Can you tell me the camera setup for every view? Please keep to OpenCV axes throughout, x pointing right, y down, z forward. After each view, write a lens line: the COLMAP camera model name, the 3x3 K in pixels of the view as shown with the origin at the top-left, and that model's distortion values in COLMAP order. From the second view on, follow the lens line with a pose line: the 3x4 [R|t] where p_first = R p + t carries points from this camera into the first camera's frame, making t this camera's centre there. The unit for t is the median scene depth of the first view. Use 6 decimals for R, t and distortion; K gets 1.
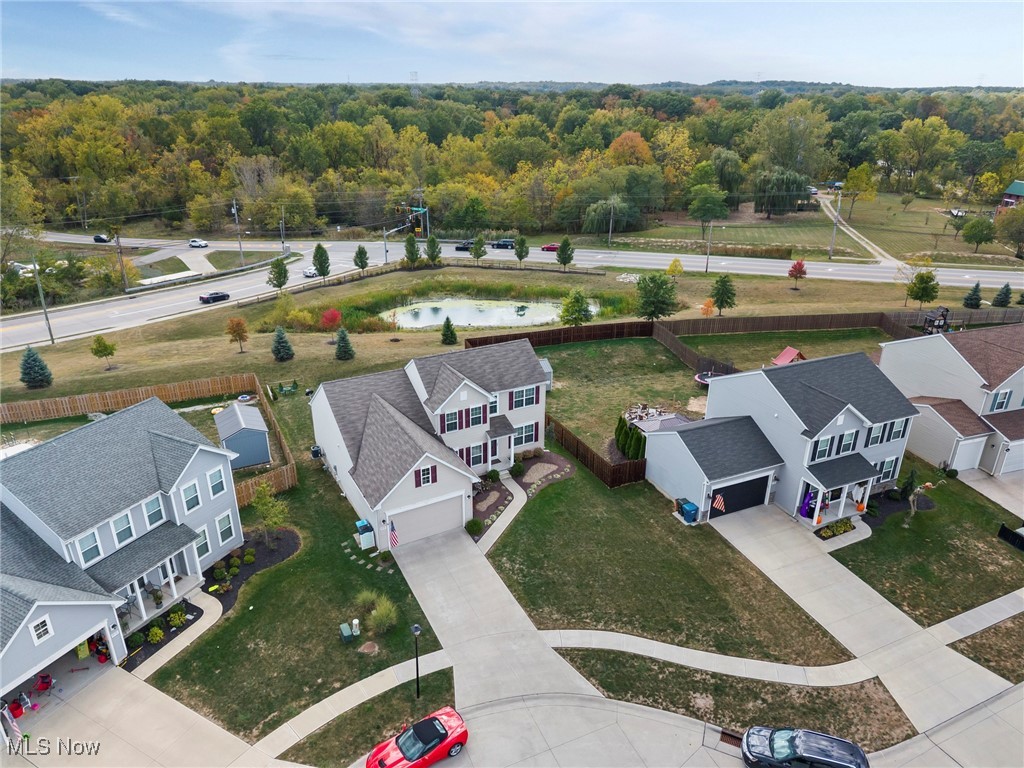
lens RADIAL K [[681.9, 0, 511.8], [0, 681.9, 386.5], [0, 0, 1]] dist [0.034043, -0.038060]
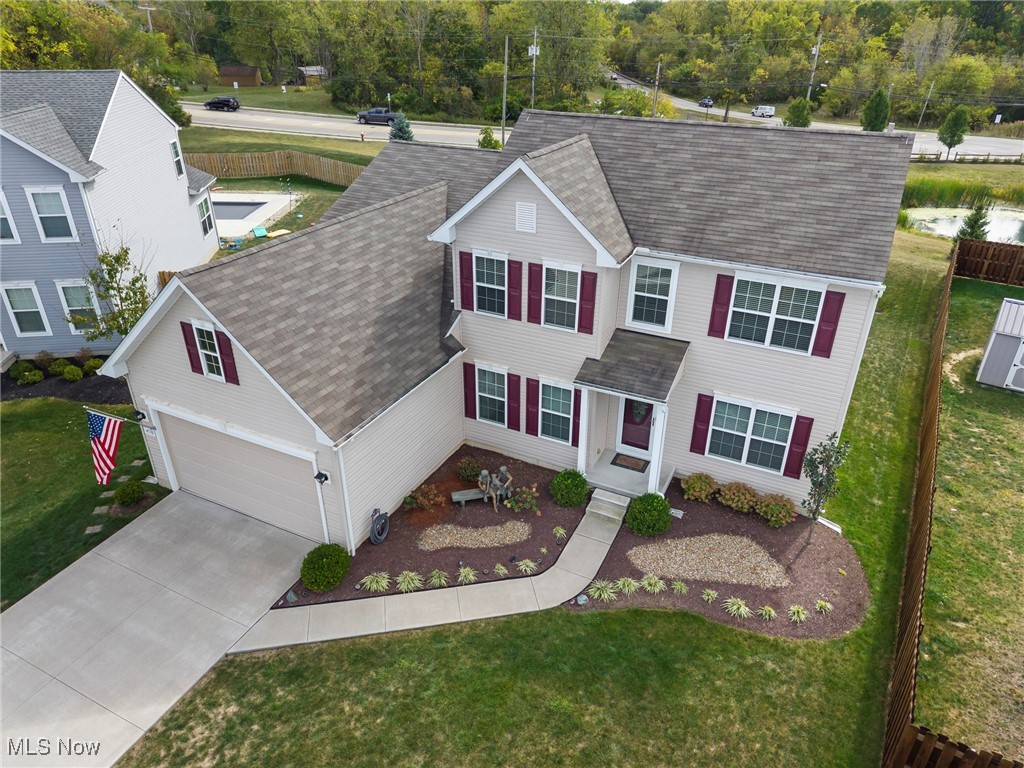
lens RADIAL K [[681.9, 0, 511.8], [0, 681.9, 386.5], [0, 0, 1]] dist [0.034043, -0.038060]
pose [[0.571520, 0.384532, -0.724913, 0.237626], [-0.326596, 0.917016, 0.228946, 0.018364], [0.752794, 0.105907, 0.649680, 0.958574]]
